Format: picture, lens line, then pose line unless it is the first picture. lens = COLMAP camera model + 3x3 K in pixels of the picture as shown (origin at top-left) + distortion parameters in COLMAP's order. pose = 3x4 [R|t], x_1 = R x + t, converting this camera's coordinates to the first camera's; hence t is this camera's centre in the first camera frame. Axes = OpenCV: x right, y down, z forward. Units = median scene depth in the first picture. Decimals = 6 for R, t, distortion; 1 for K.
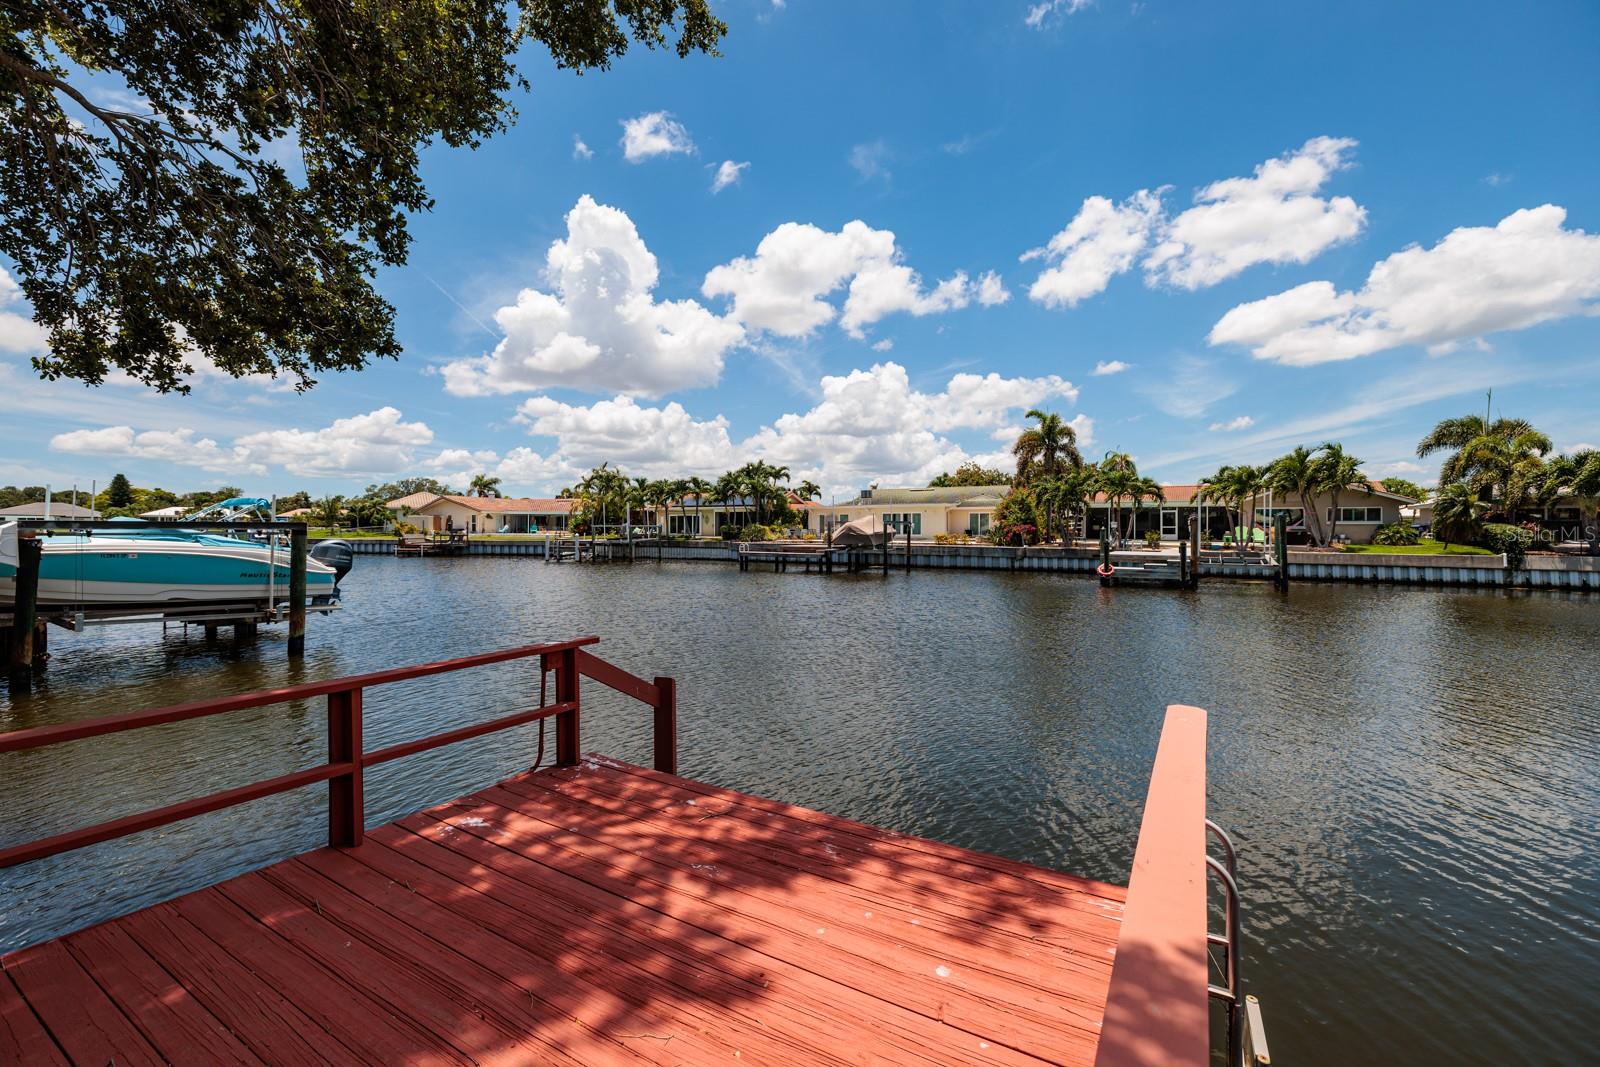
lens RADIAL K [[683.3, 0, 797.3], [0, 683.3, 521.2], [0, 0, 1]] dist [0.001773, 0.000124]
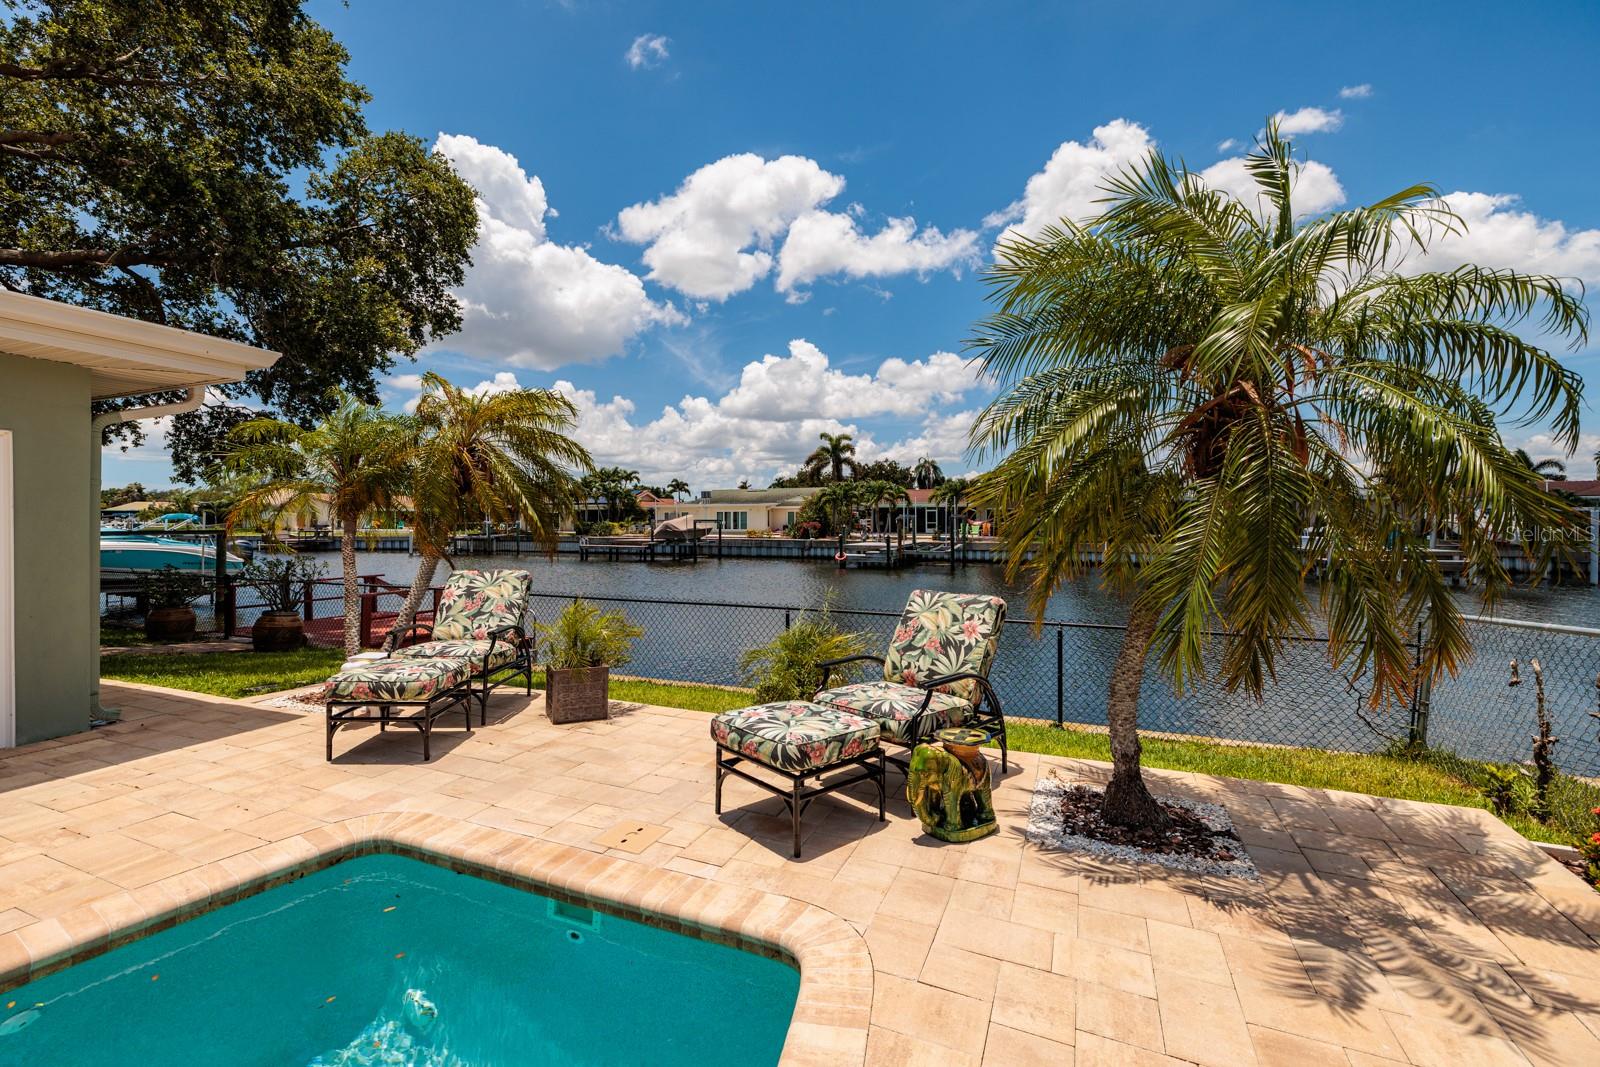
lens RADIAL K [[683.3, 0, 797.3], [0, 683.3, 521.2], [0, 0, 1]] dist [0.001773, 0.000124]
pose [[0.988957, -0.003006, 0.148172, 0.088880], [0.001175, 0.999922, 0.012442, -0.009181], [-0.148198, -0.012130, 0.988883, -0.190230]]
